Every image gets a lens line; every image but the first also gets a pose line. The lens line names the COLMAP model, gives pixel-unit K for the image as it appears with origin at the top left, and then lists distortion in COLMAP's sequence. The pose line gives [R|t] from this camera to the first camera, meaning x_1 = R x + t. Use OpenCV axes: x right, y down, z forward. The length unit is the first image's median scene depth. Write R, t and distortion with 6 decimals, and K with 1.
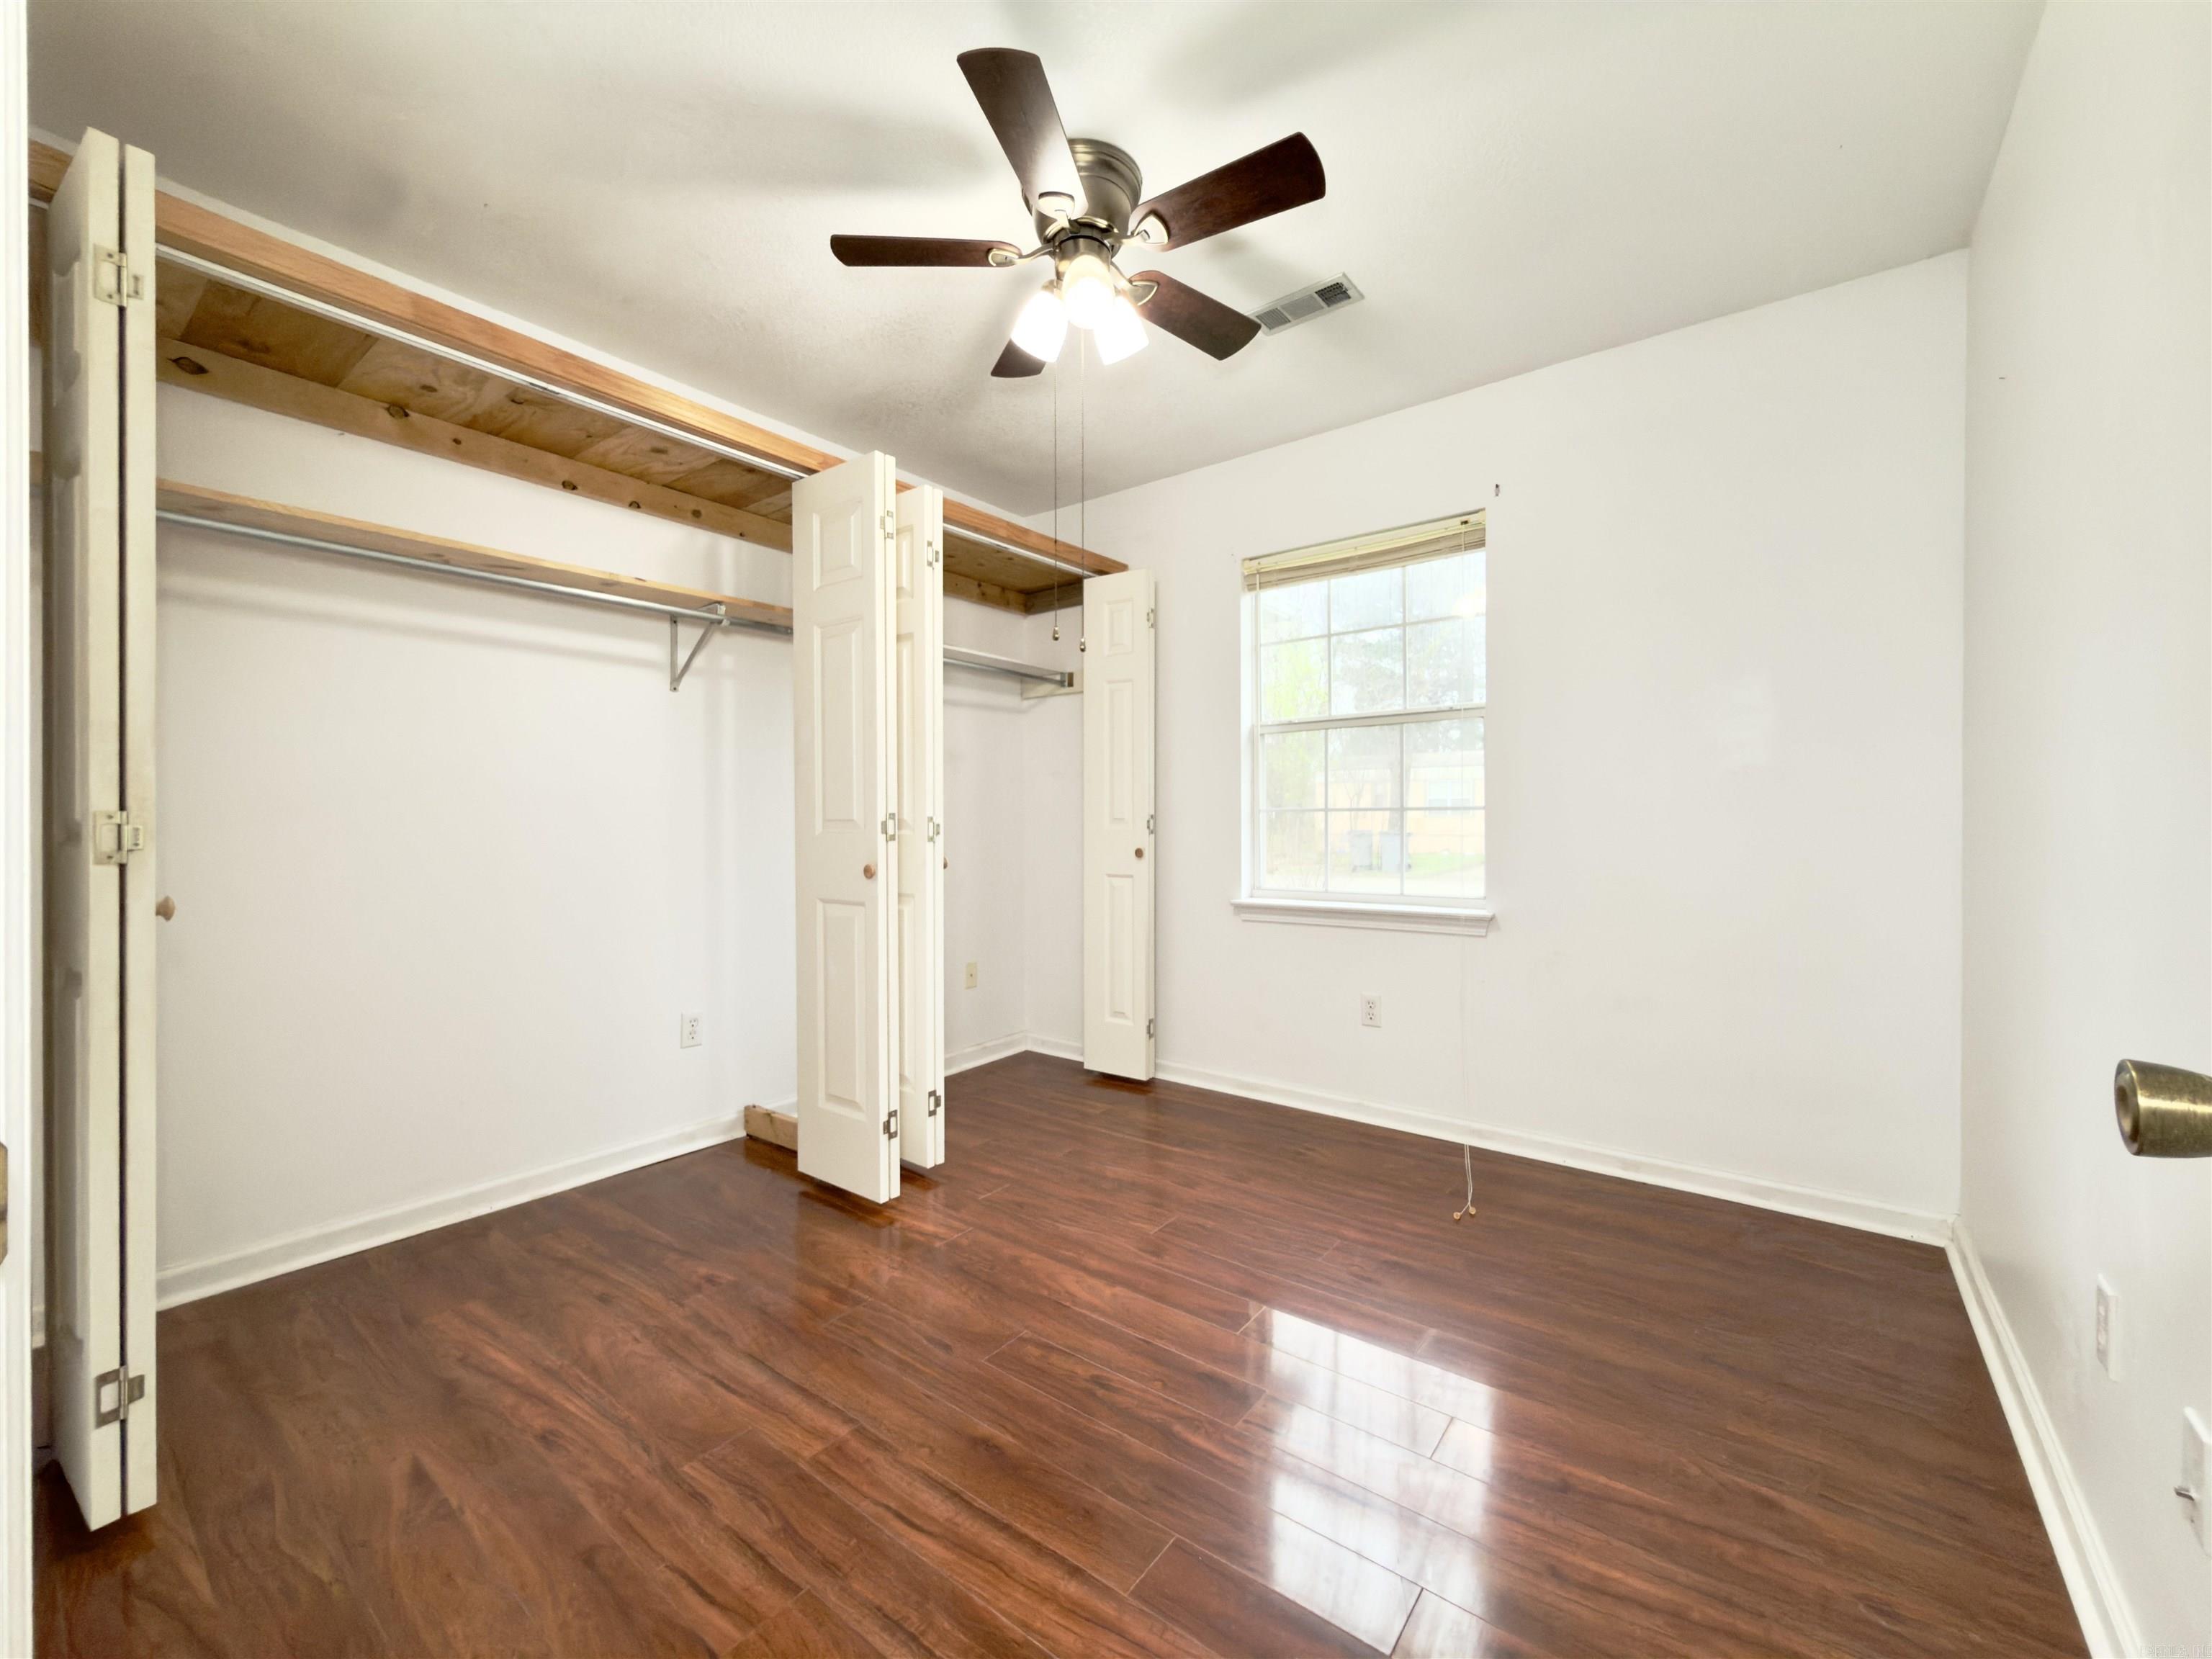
lens RADIAL K [[890.7, 0, 1106.0], [0, 890.7, 819.5], [0, 0, 1]] dist [0.020857, 0.000131]
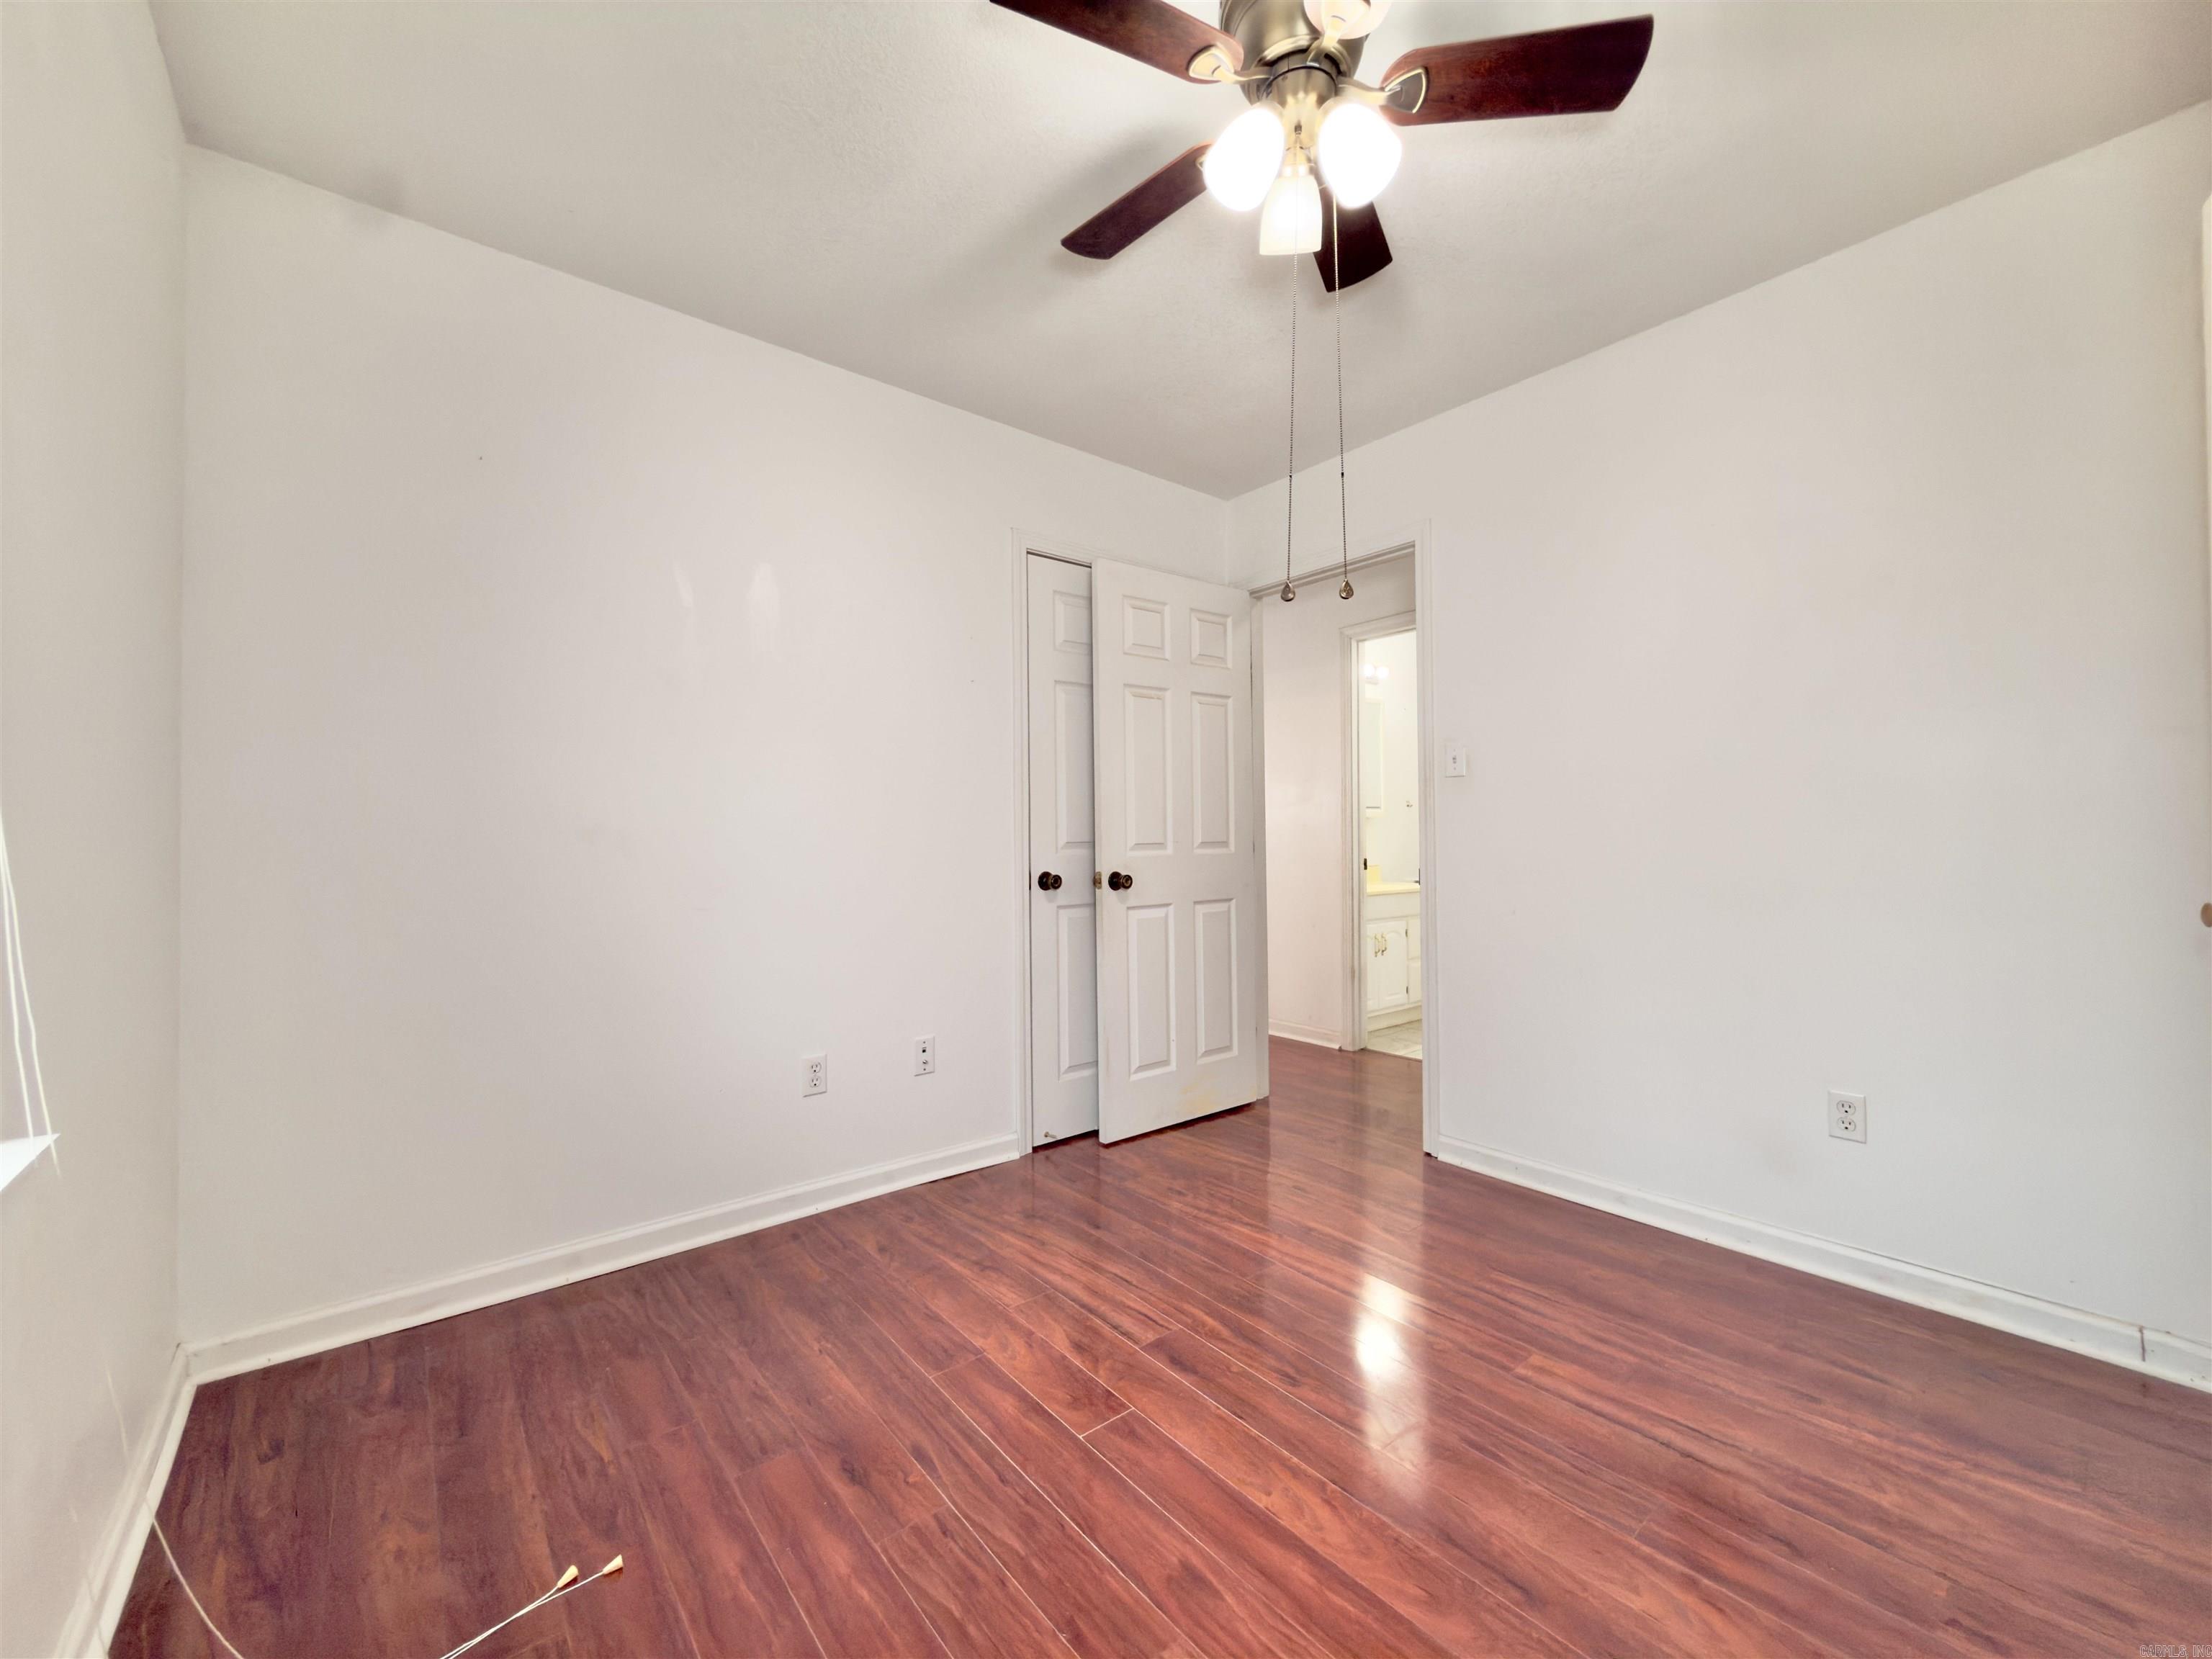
lens RADIAL K [[883.5, 0, 1108.9], [0, 883.5, 826.2], [0, 0, 1]] dist [-0.000688, 0.000331]
pose [[-0.974709, 0.009268, 0.223288, -0.036749], [0.007905, 0.999944, -0.006999, -0.005902], [-0.223340, -0.005057, -0.974727, 2.081262]]
